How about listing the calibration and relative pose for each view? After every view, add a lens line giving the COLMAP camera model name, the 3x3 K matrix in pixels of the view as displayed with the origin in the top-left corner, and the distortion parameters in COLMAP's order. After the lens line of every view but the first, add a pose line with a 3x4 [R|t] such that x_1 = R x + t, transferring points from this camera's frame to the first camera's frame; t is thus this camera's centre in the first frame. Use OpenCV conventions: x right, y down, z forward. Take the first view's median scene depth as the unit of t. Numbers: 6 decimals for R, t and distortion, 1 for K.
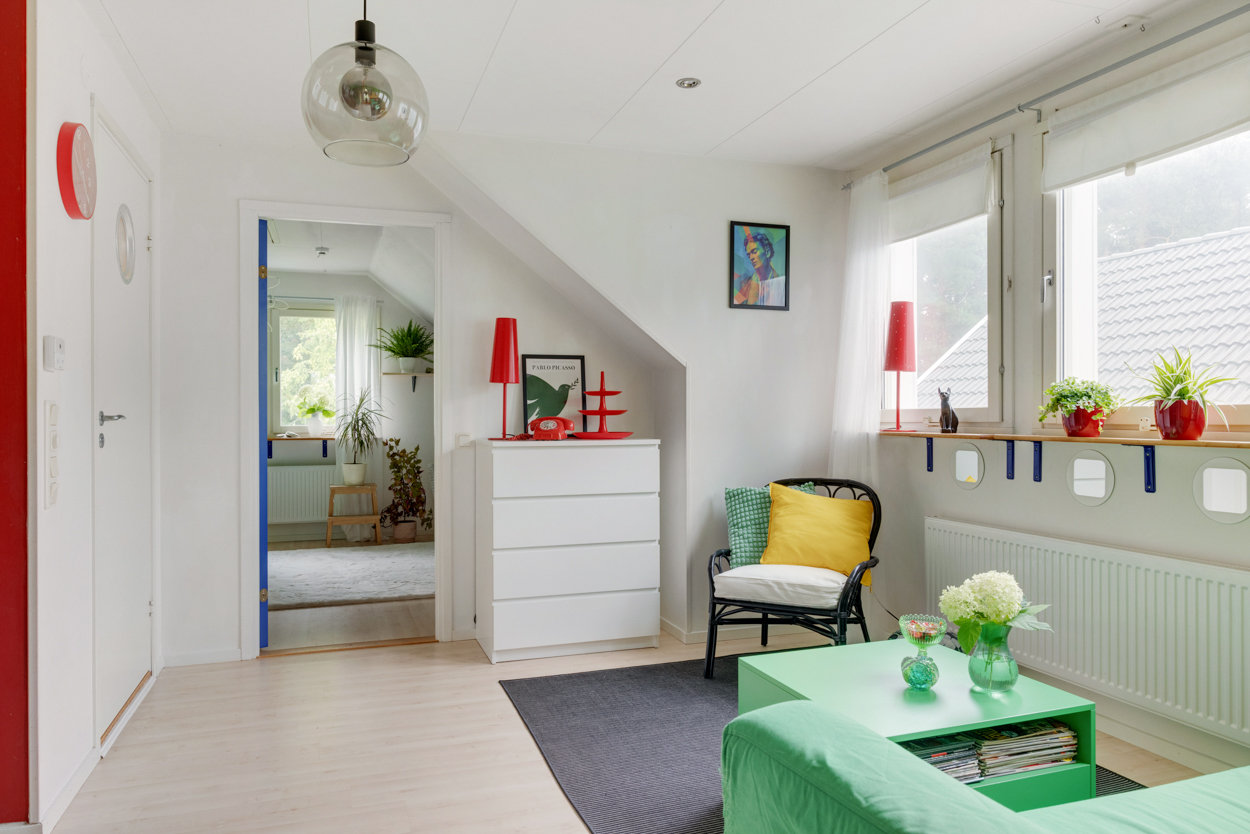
lens RADIAL K [[833.2, 0, 624.4], [0, 833.2, 420.5], [0, 0, 1]] dist [-0.005521, 0.004892]
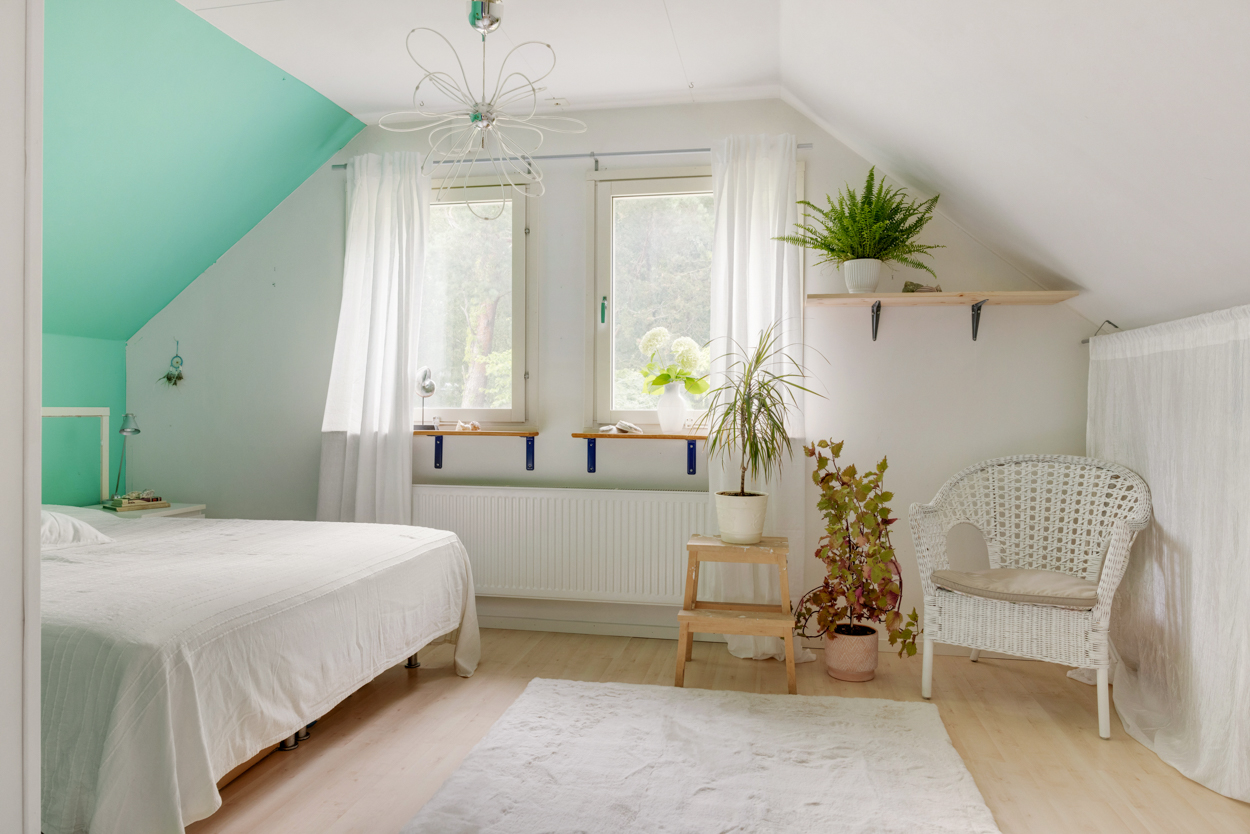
lens RADIAL K [[833.2, 0, 626.6], [0, 833.2, 416.6], [0, 0, 1]] dist [-0.005521, 0.004892]
pose [[0.865126, 0.012833, -0.501390, -0.148991], [-0.011901, 0.999916, 0.005060, 0.007976], [0.501413, 0.001590, 0.865207, 0.565673]]
